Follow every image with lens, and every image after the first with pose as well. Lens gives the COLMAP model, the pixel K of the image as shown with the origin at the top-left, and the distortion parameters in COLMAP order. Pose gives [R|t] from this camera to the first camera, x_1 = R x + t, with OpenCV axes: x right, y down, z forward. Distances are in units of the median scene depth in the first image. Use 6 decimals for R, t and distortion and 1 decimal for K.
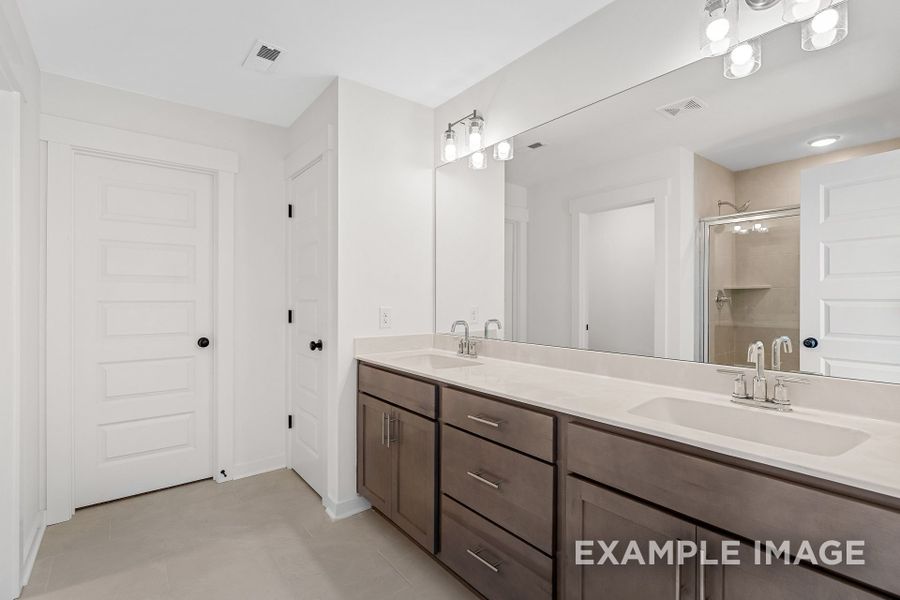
lens RADIAL K [[403.8, 0, 450.0], [0, 403.8, 300.0], [0, 0, 1]] dist [0.003128, 0.000275]
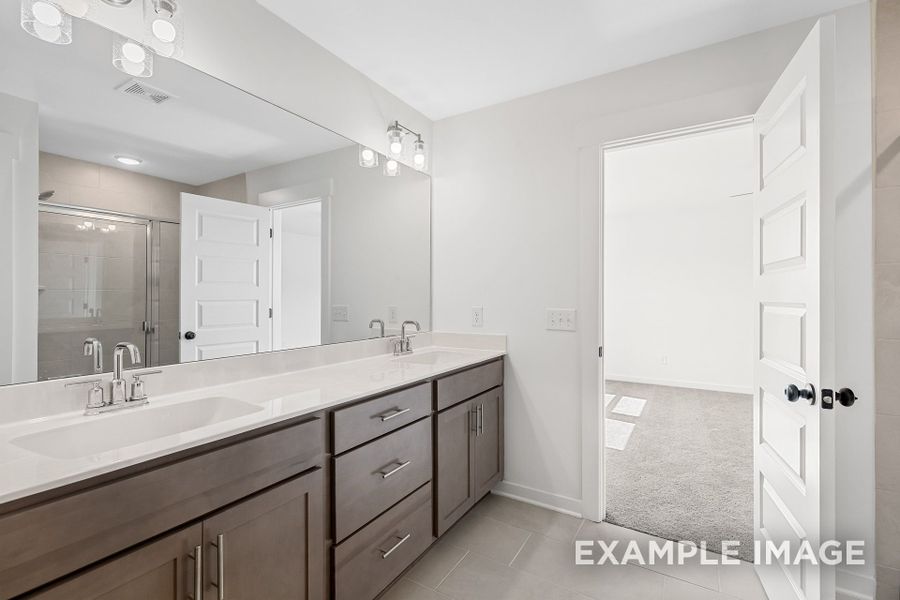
lens RADIAL K [[405.3, 0, 452.4], [0, 405.3, 294.5], [0, 0, 1]] dist [0.001018, 0.000181]
pose [[-0.330702, 0.006881, 0.943710, -0.555688], [0.013208, 0.999909, -0.002663, -0.005538], [-0.943643, 0.011583, -0.330763, 0.687147]]
